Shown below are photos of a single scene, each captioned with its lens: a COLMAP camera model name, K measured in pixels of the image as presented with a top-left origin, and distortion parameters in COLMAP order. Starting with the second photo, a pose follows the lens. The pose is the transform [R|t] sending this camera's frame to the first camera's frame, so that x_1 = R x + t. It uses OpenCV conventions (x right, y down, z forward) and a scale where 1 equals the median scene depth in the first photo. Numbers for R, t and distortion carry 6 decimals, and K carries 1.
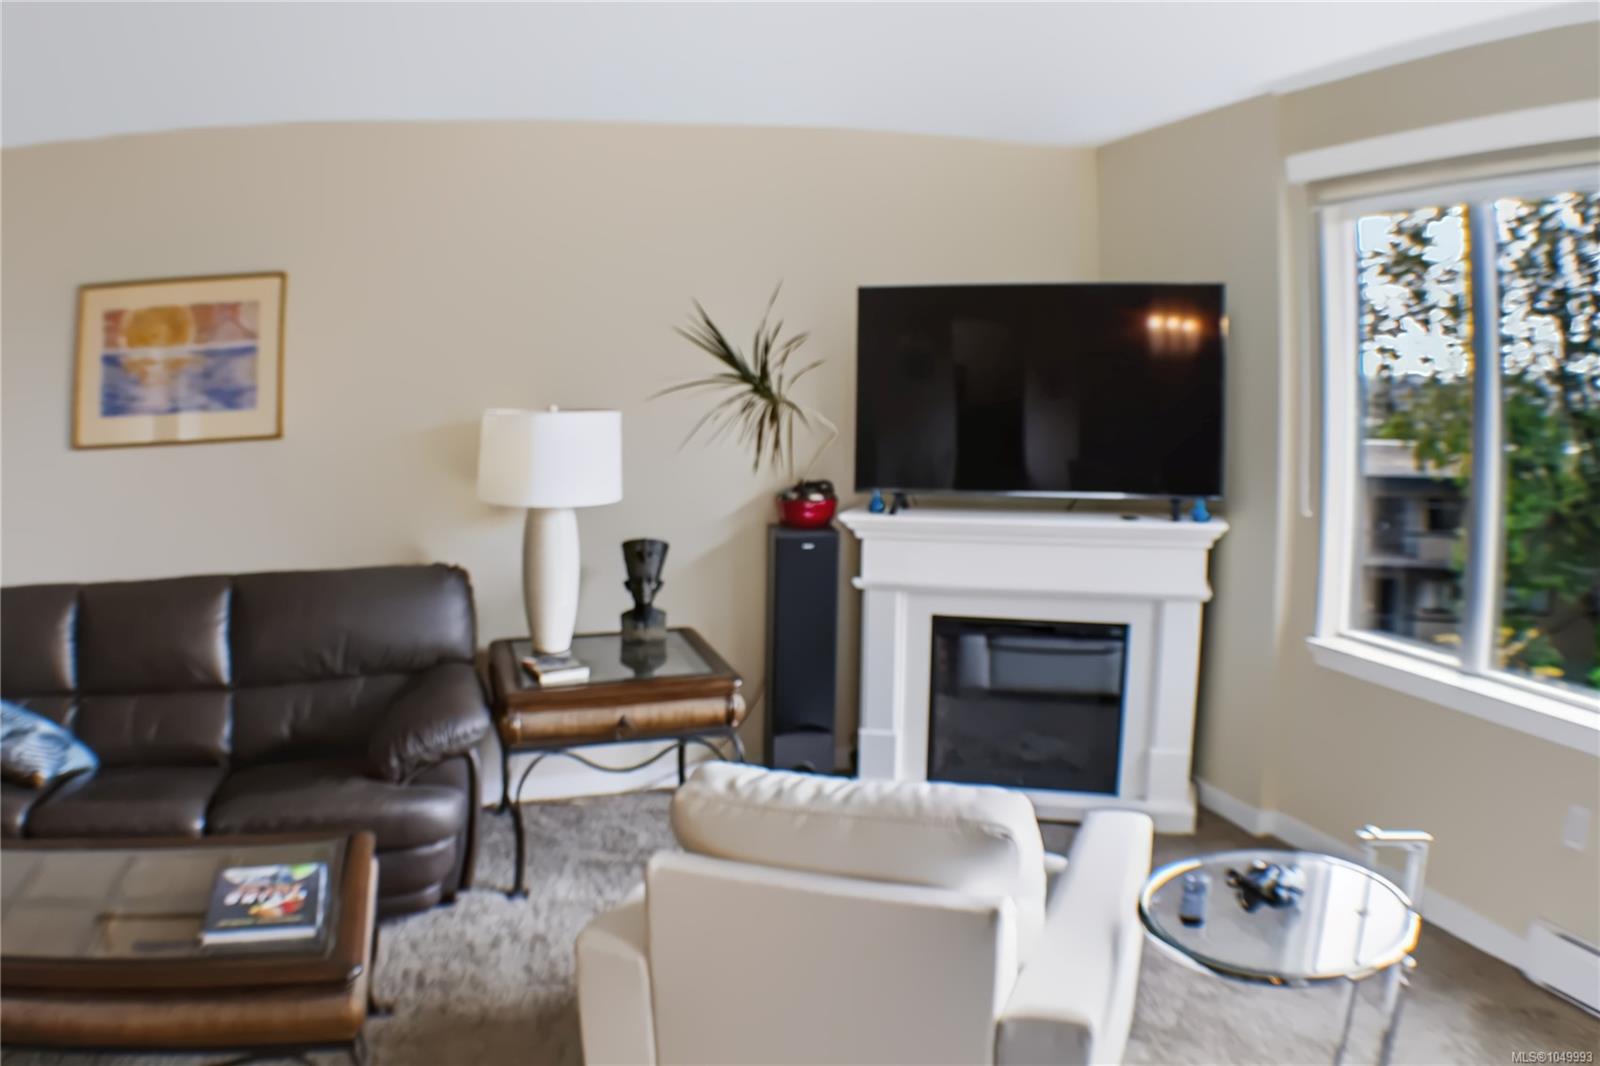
lens RADIAL K [[1204.5, 0, 770.8], [0, 1204.5, 503.2], [0, 0, 1]] dist [-0.239354, 0.032152]
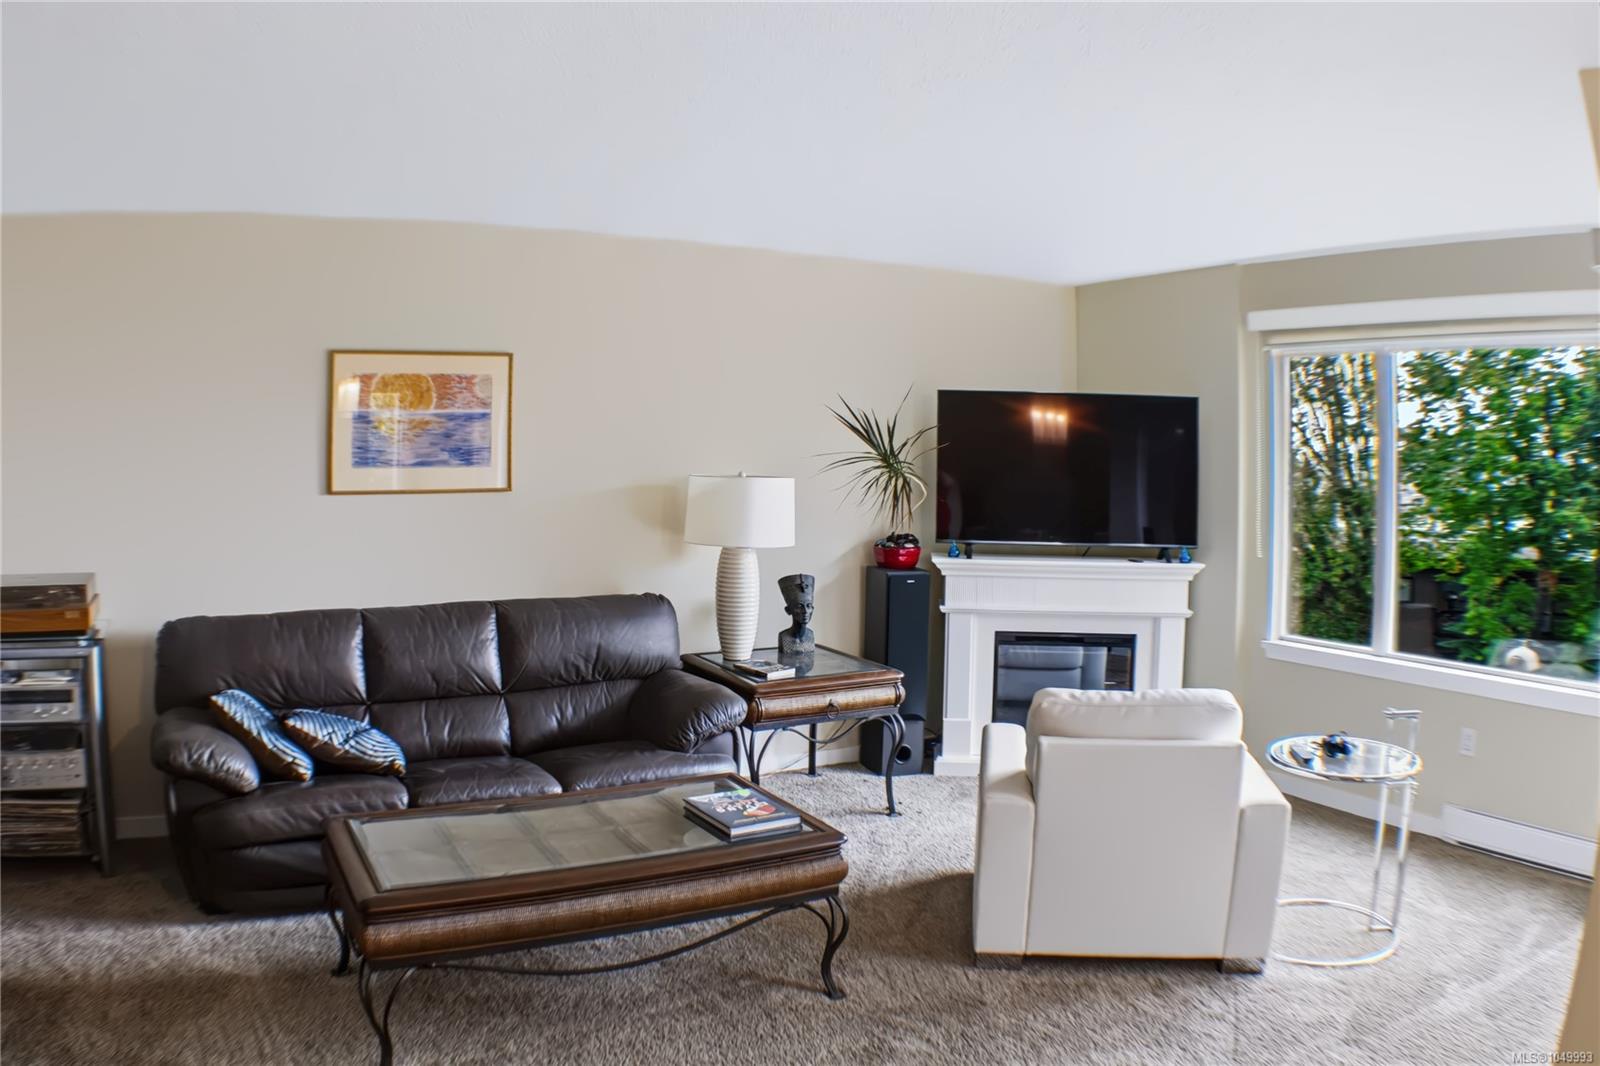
lens RADIAL K [[1204.5, 0, 812.0], [0, 1204.5, 543.8], [0, 0, 1]] dist [-0.239354, 0.032152]
pose [[0.964567, 0.008729, 0.263694, -0.441451], [-0.000775, 0.999542, -0.030255, 0.035422], [-0.263837, 0.028978, 0.964132, -0.272274]]
